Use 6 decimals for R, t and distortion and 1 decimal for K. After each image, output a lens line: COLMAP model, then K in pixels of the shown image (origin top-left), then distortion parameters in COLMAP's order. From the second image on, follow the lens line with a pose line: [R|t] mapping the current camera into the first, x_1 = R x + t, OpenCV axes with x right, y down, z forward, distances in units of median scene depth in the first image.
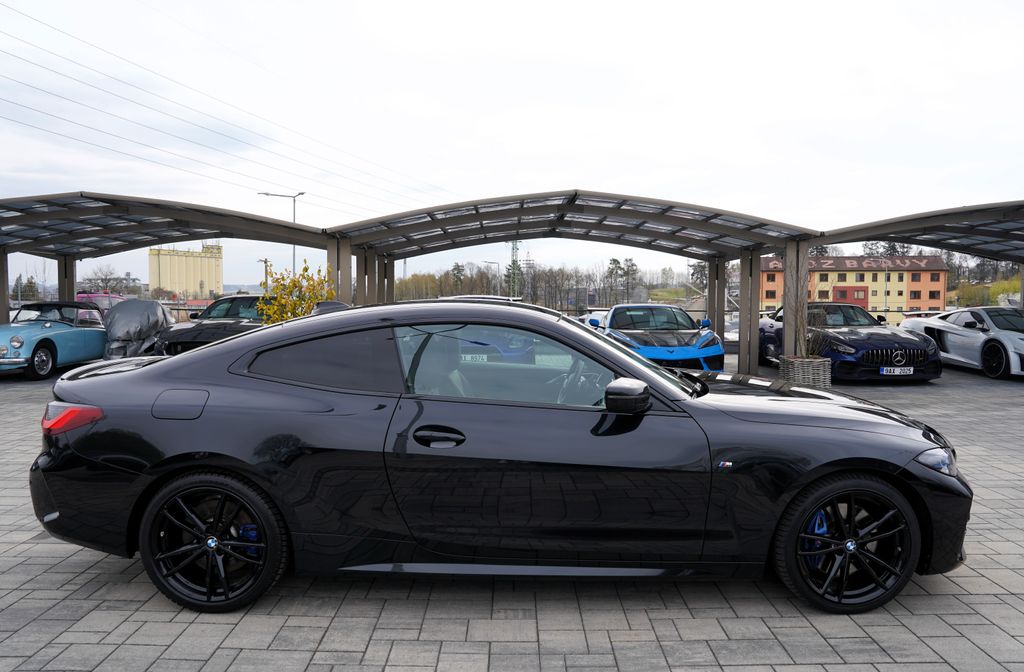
lens RADIAL K [[696.0, 0, 512.0], [0, 696.0, 336.0], [0, 0, 1]] dist [-0.085376, 0.058370]
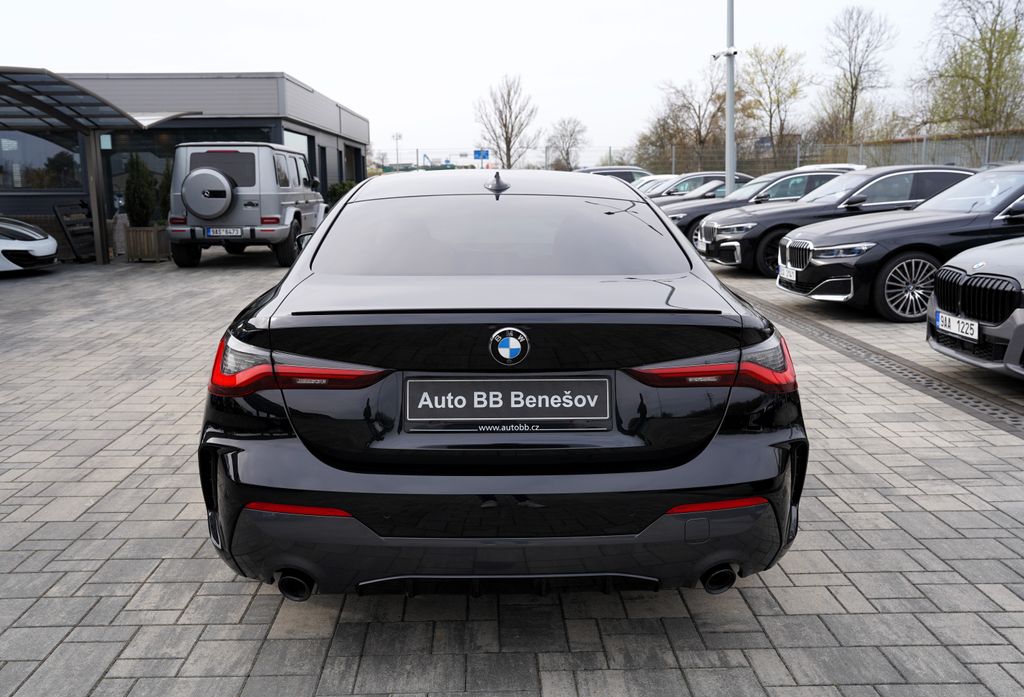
lens RADIAL K [[896.4, 0, 502.0], [0, 896.4, 351.0], [0, 0, 1]] dist [-0.038281, 0.087645]
pose [[-0.021182, -0.191024, 0.981357, -1.439134], [0.058827, 0.979638, 0.191959, -0.056307], [-0.998043, 0.061797, -0.009514, 1.258985]]
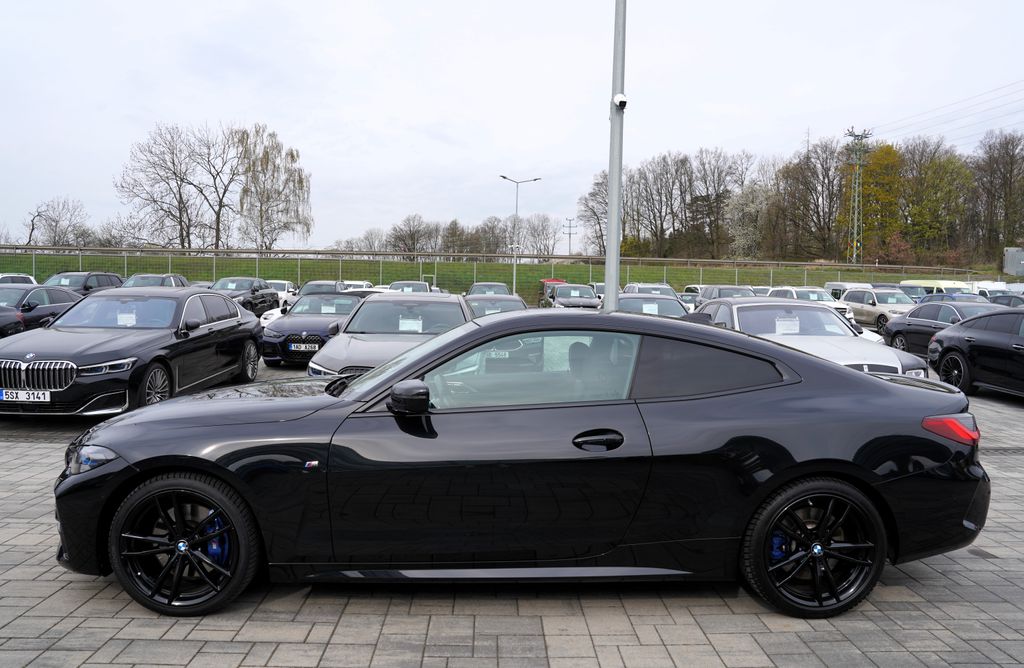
lens RADIAL K [[720.7, 0, 512.0], [0, 720.7, 334.0], [0, 0, 1]] dist [-0.096812, 0.073984]
pose [[-0.999433, -0.025642, -0.021808, 0.047387], [-0.027590, 0.995159, 0.094321, -0.136590], [0.019283, 0.094869, -0.995303, 2.538212]]
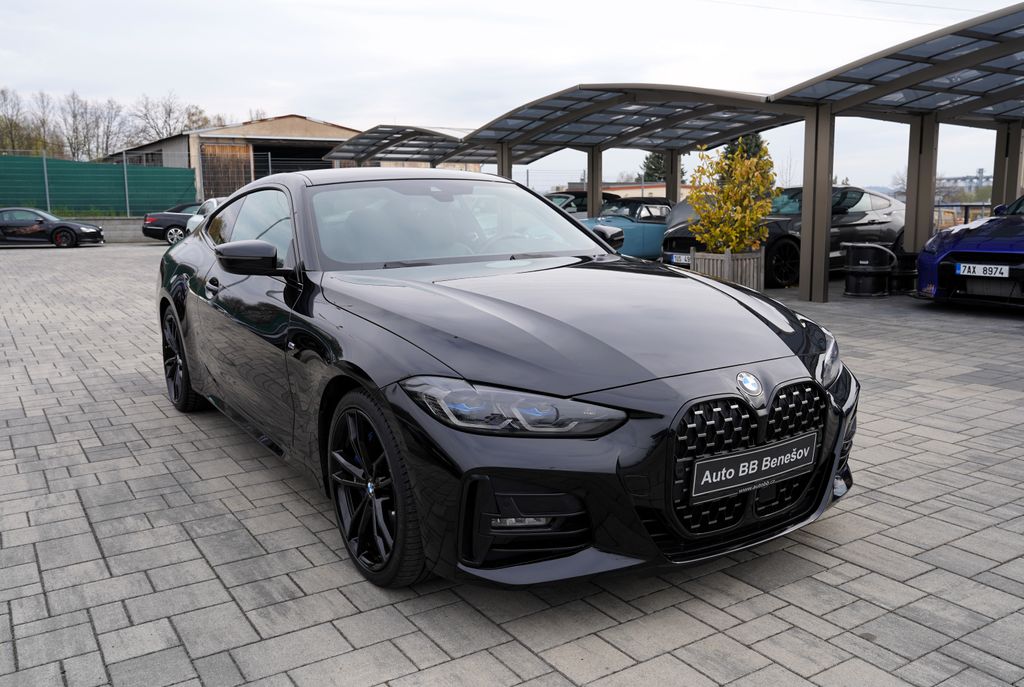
lens RADIAL K [[865.3, 0, 512.0], [0, 865.3, 343.5], [0, 0, 1]] dist [-0.059750, 0.117508]
pose [[0.524200, 0.120838, -0.842978, 1.313720], [-0.029884, 0.991882, 0.123599, 0.044295], [0.851071, -0.039599, 0.523556, 0.660458]]
